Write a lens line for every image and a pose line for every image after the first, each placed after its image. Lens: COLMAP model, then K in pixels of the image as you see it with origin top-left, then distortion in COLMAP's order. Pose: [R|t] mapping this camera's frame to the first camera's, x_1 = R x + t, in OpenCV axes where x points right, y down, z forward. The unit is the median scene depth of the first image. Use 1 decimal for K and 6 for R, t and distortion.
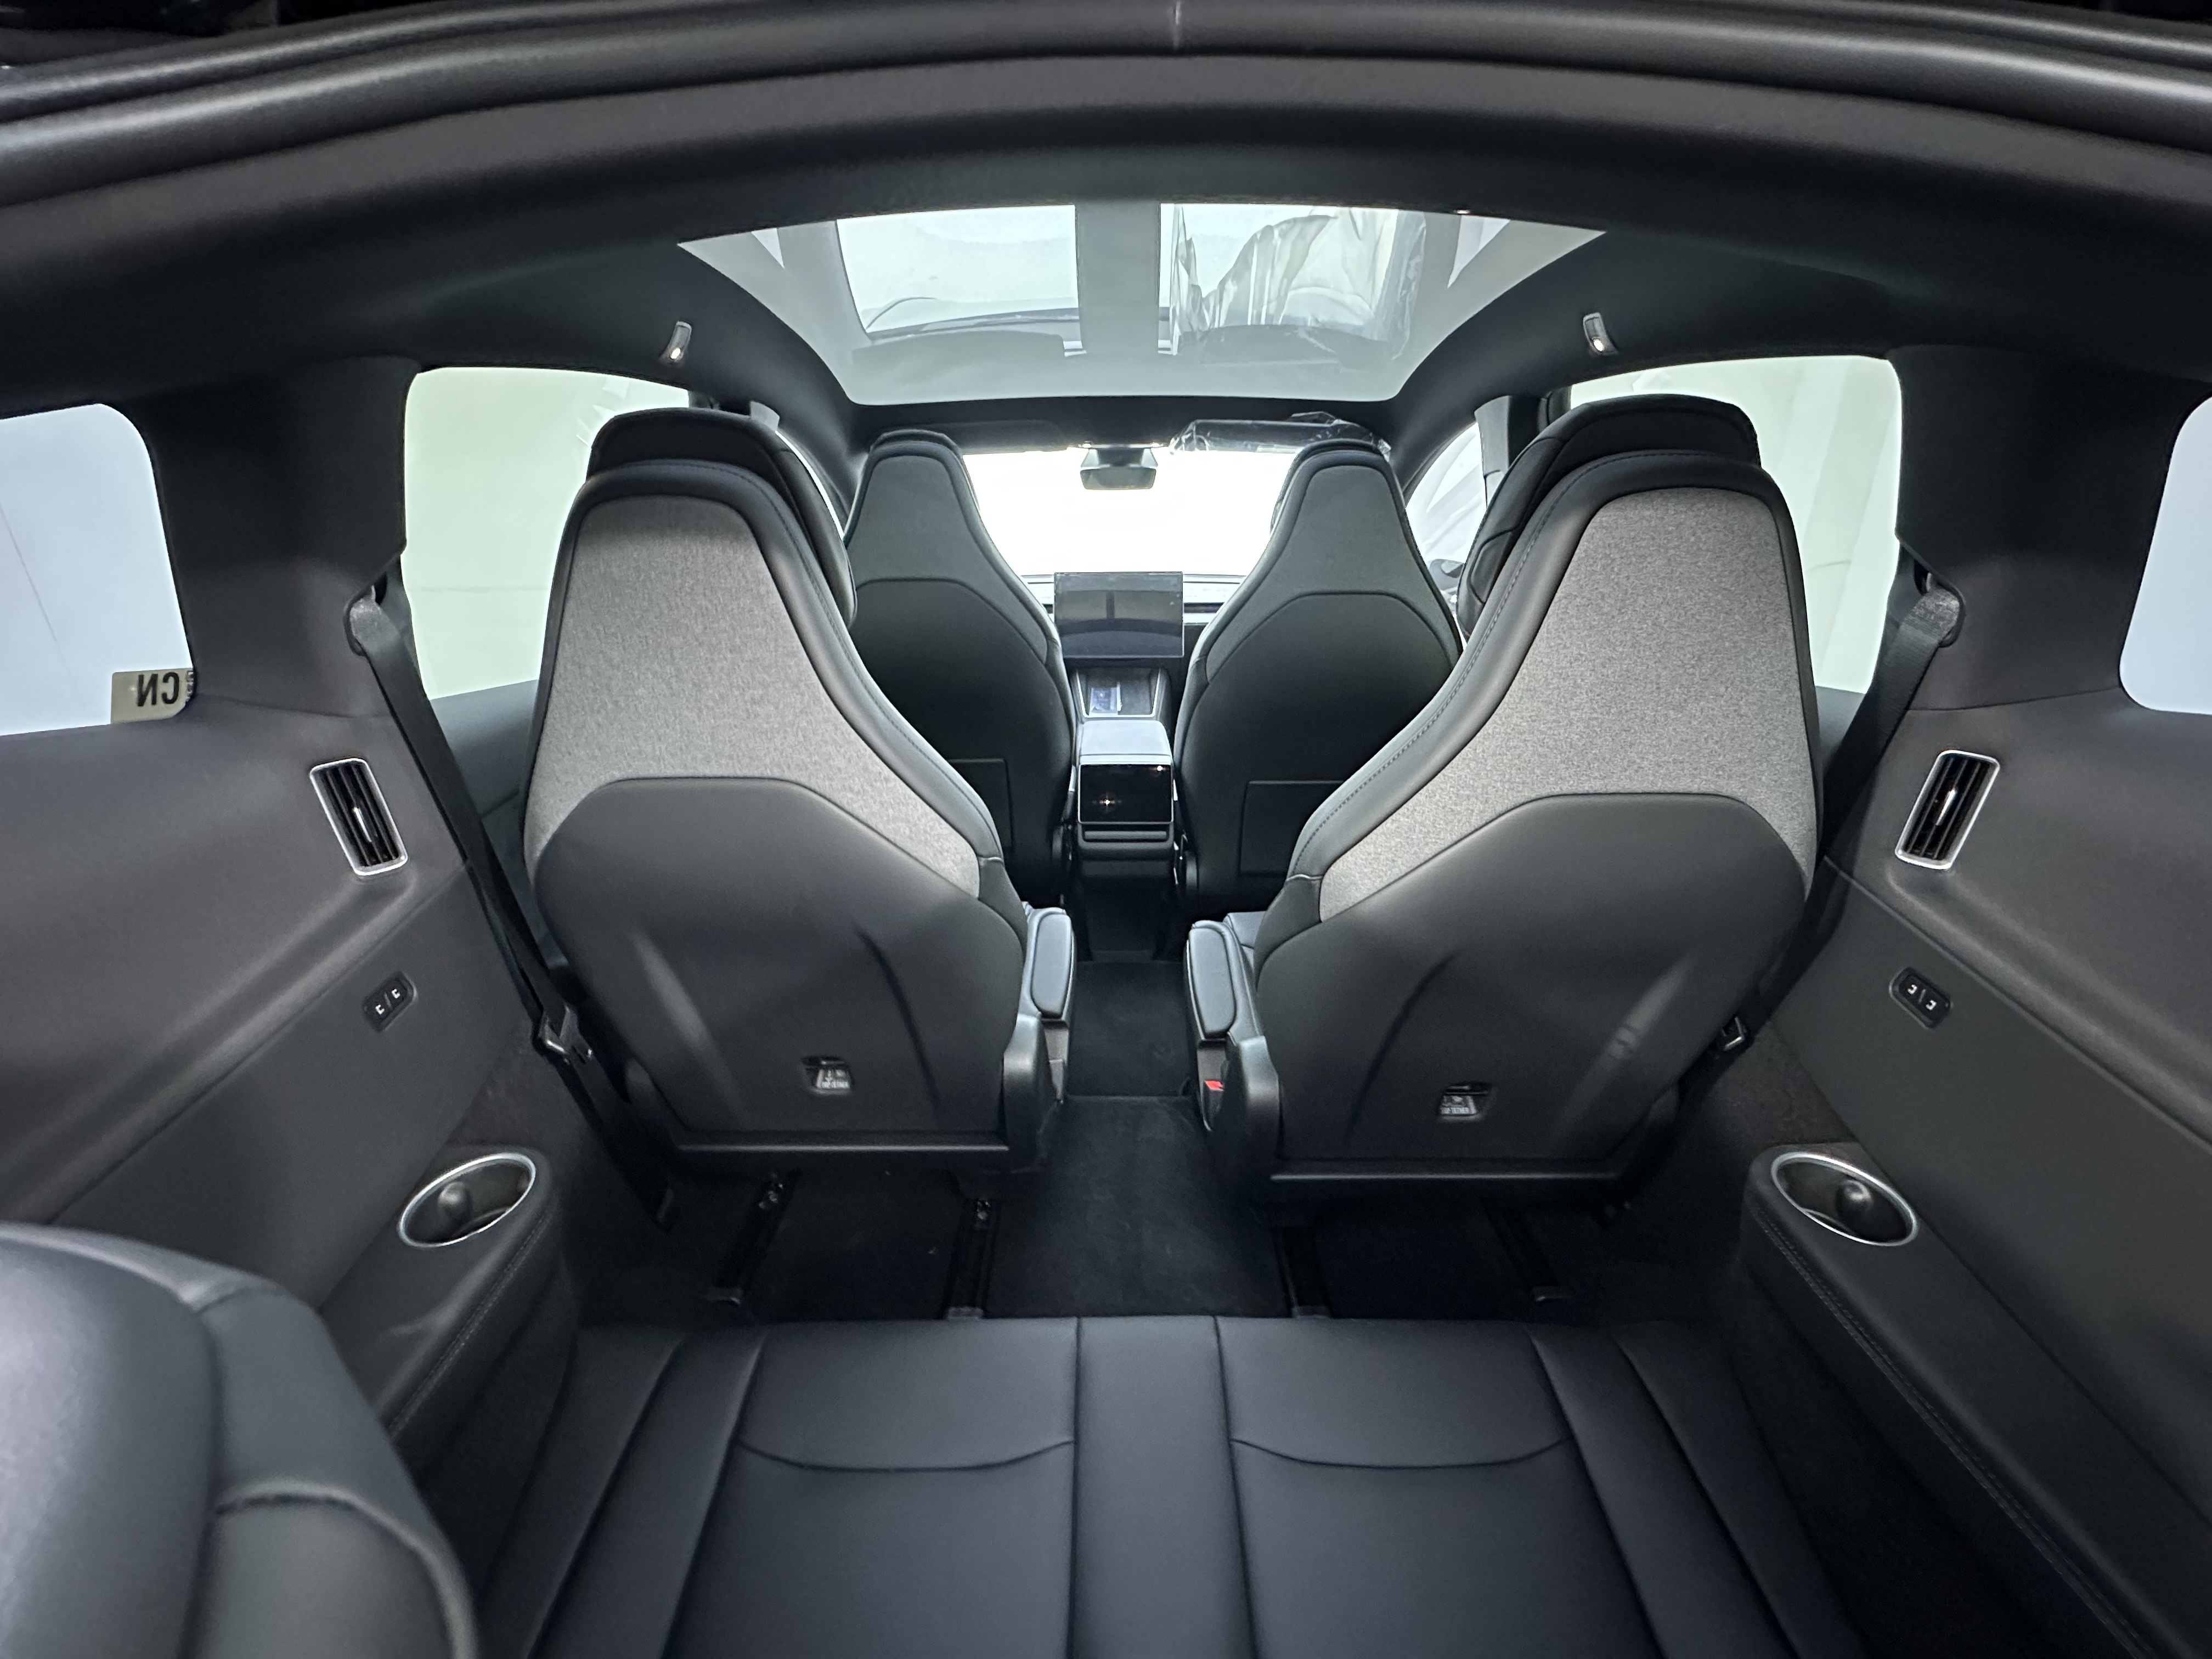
lens RADIAL K [[921.4, 0, 1091.6], [0, 921.4, 834.4], [0, 0, 1]] dist [-0.003664, -0.000106]
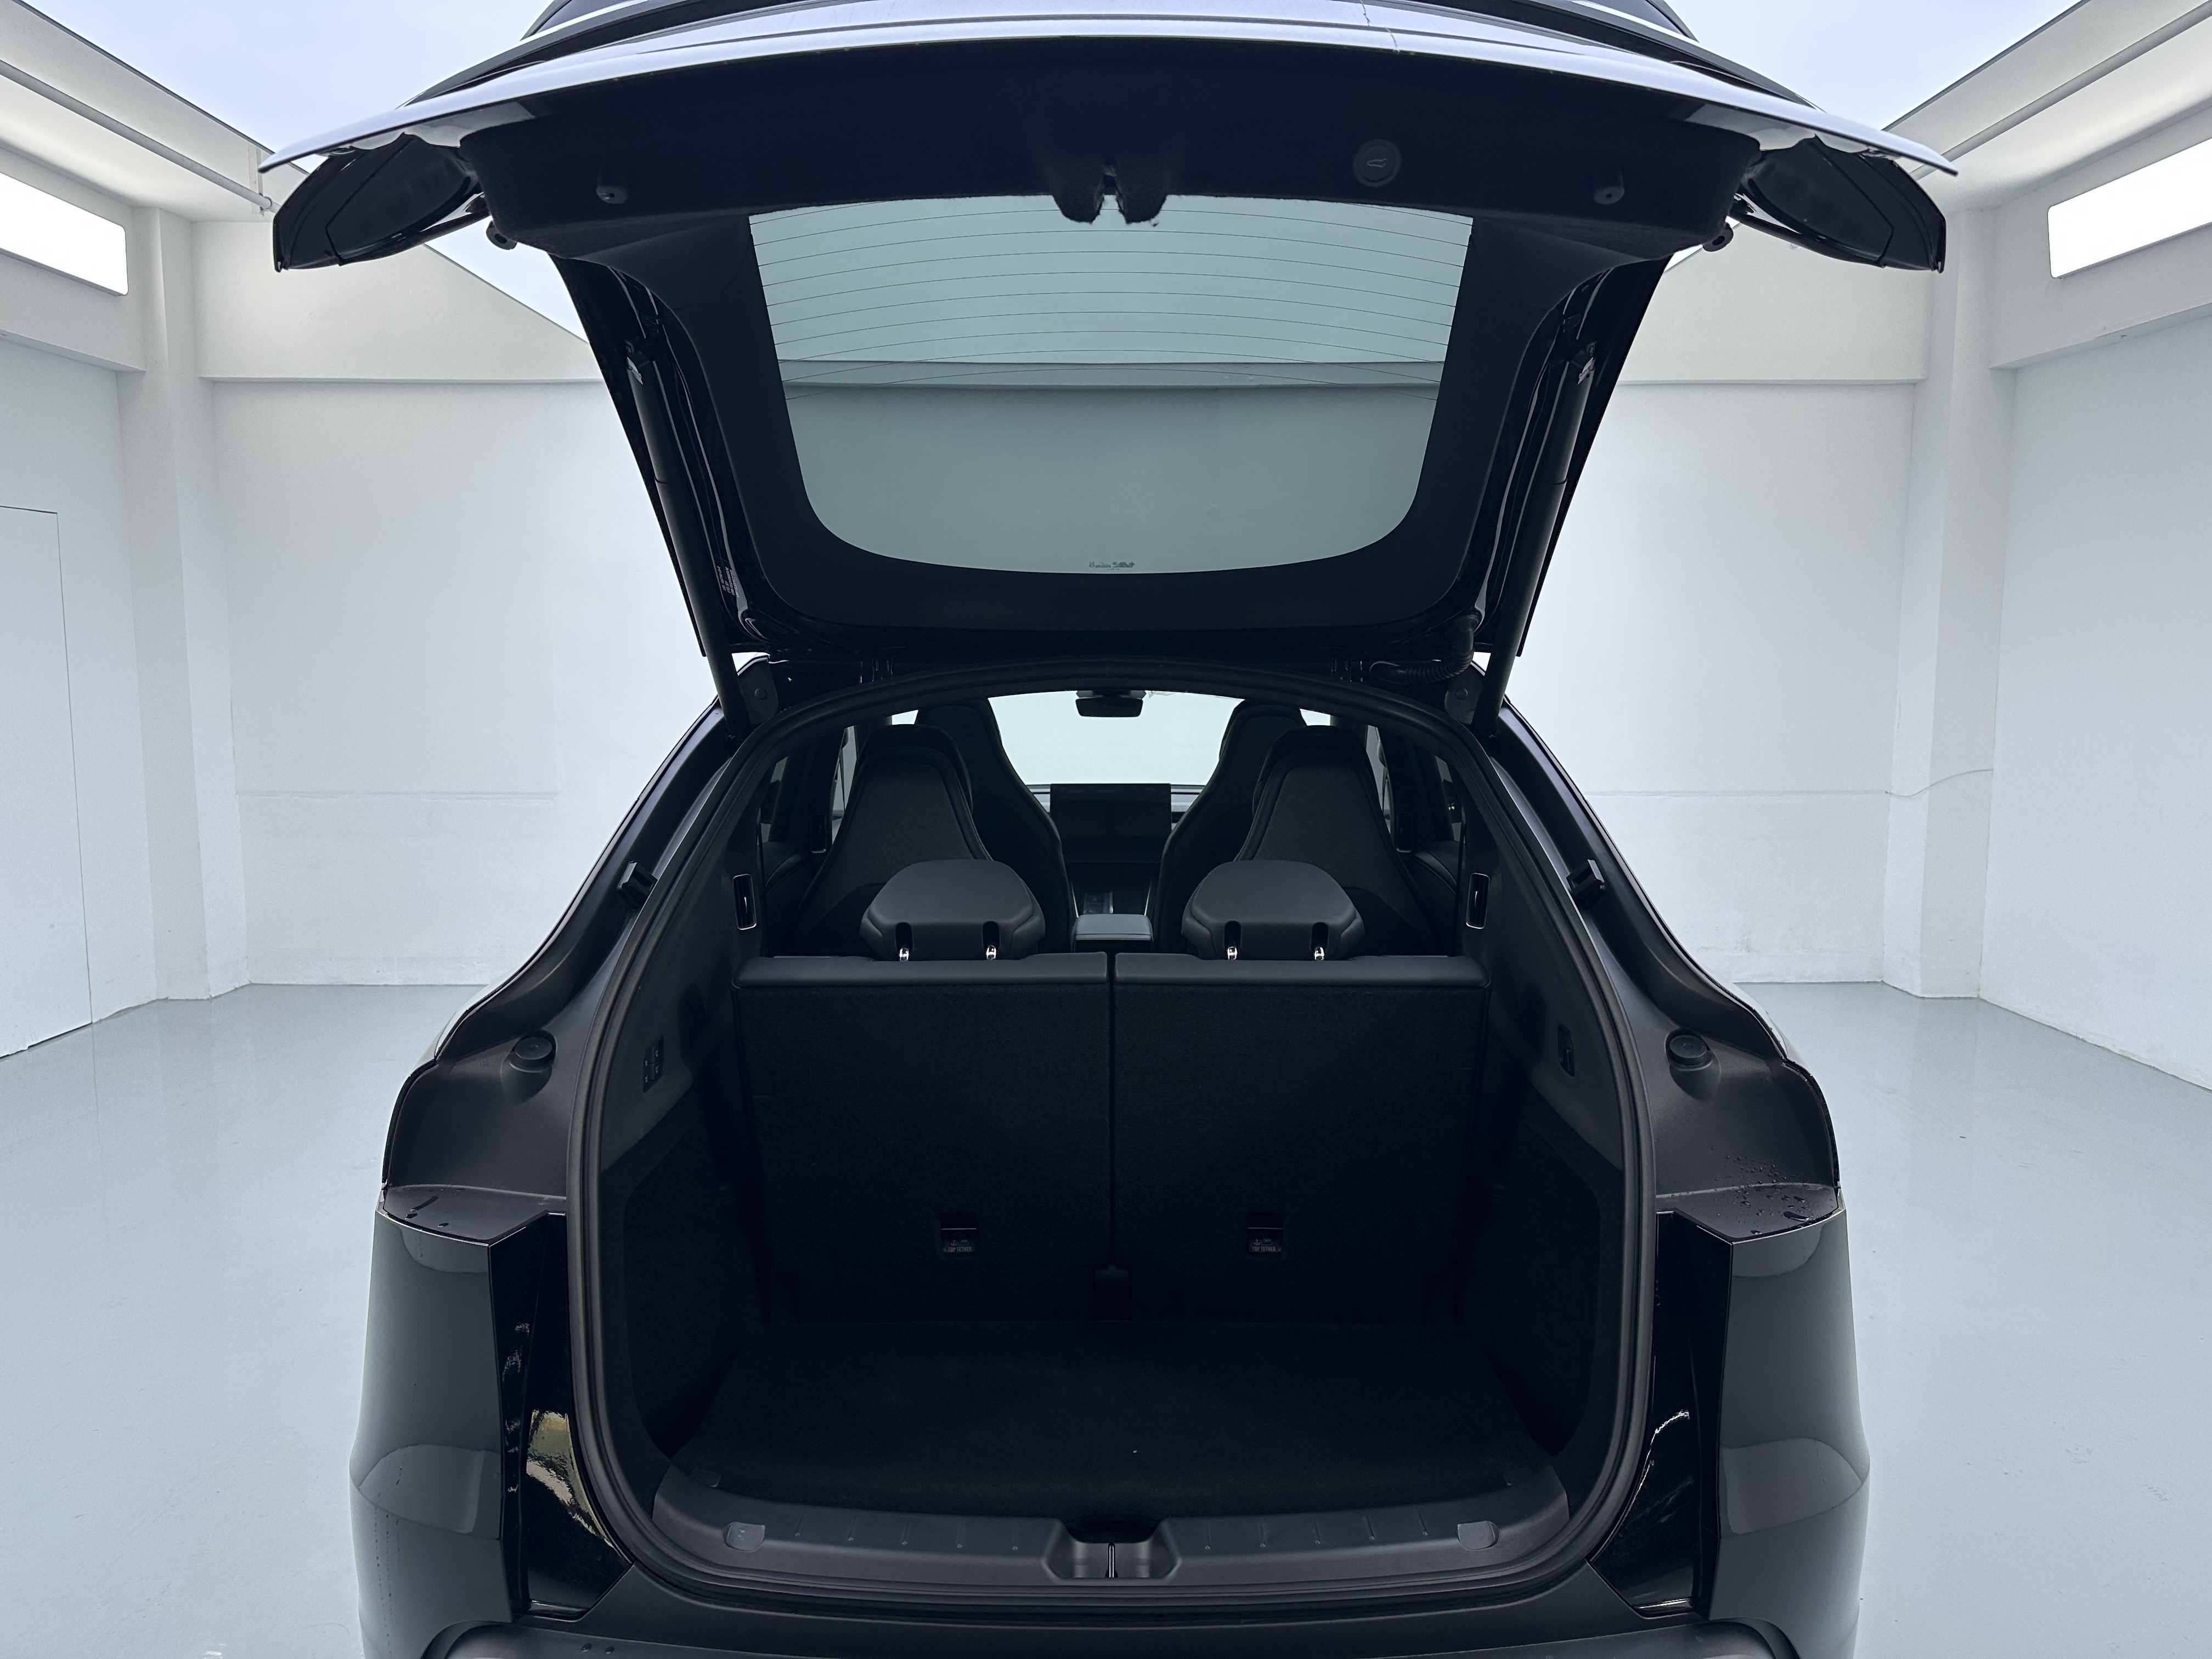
lens RADIAL K [[1542.8, 0, 1114.3], [0, 1542.8, 831.7], [0, 0, 1]] dist [0.018563, -0.026938]
pose [[0.999875, 0.004637, 0.015135, 0.007586], [-0.000954, 0.972054, -0.234755, 0.276283], [-0.015800, 0.234711, 0.971937, -1.059239]]
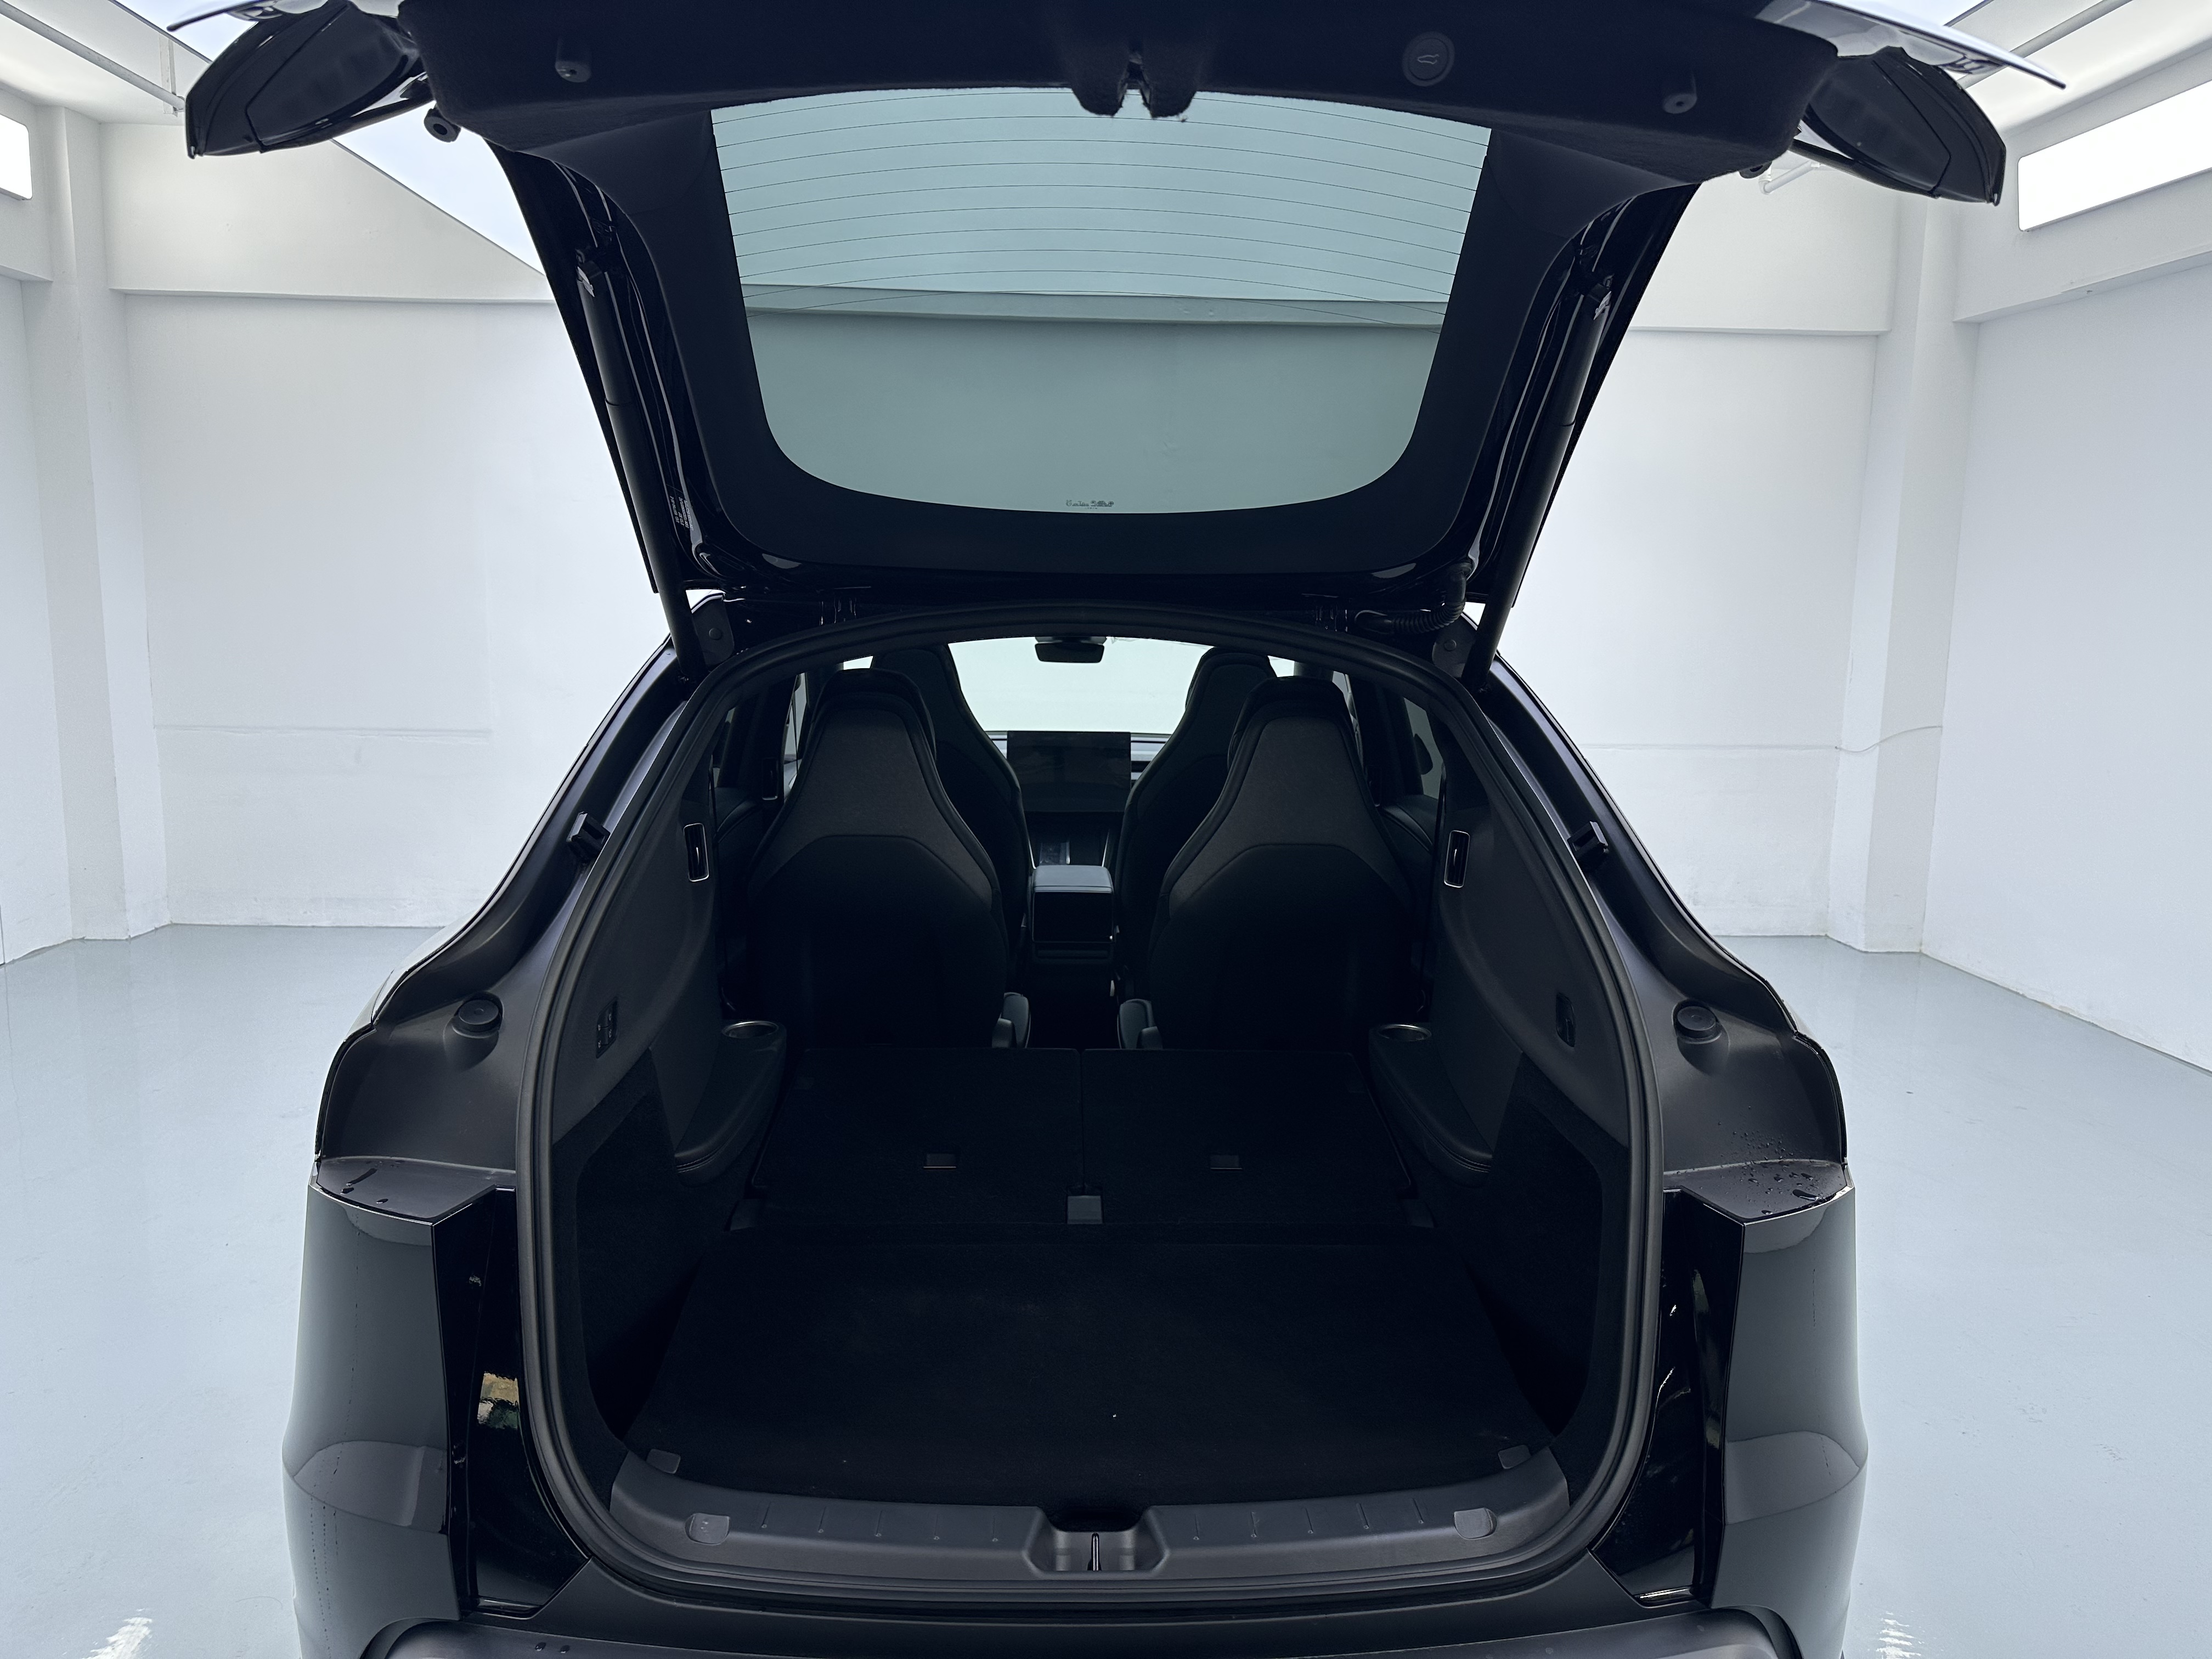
lens RADIAL K [[1542.8, 0, 1108.7], [0, 1542.8, 834.9], [0, 0, 1]] dist [0.018563, -0.026938]
pose [[0.998581, 0.014407, 0.051267, -0.021545], [-0.004010, 0.980317, -0.197389, 0.255661], [-0.053101, 0.196903, 0.978984, -1.005067]]
